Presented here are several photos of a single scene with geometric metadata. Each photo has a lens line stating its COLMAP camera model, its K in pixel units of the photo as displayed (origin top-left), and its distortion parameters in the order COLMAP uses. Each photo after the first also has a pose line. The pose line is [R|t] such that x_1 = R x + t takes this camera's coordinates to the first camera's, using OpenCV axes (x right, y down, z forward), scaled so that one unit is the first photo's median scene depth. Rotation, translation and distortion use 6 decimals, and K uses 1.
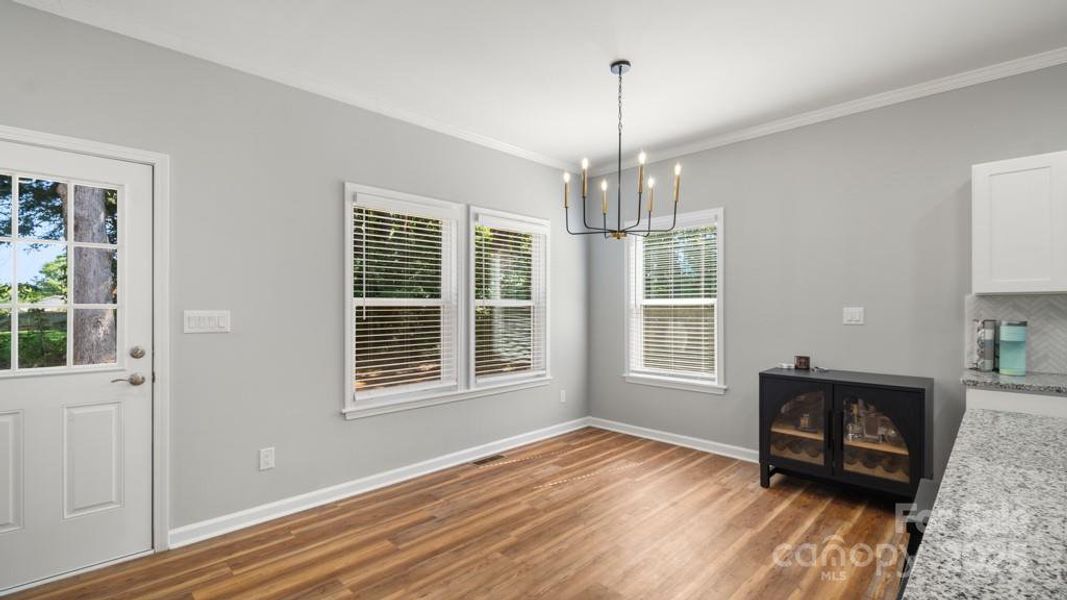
lens RADIAL K [[468.4, 0, 527.9], [0, 468.4, 301.2], [0, 0, 1]] dist [0.021795, -0.014245]
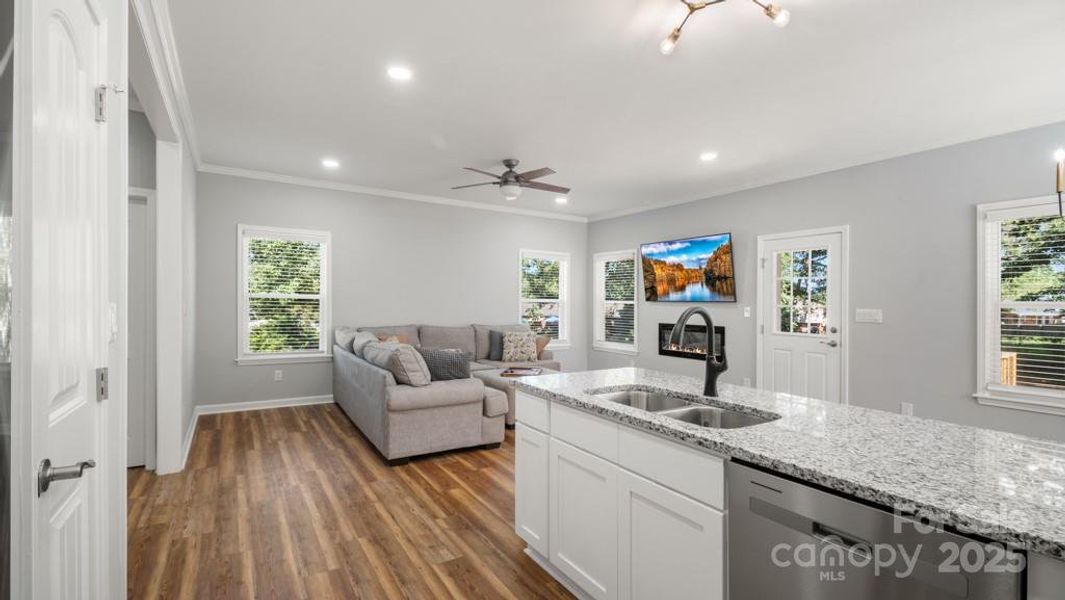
lens RADIAL K [[467.6, 0, 526.9], [0, 467.6, 301.2], [0, 0, 1]] dist [0.021795, -0.014245]
pose [[-0.212206, -0.006222, -0.977205, 0.976844], [-0.002831, 0.999979, -0.005752, 0.002862], [0.977221, 0.001545, -0.212219, 0.125305]]
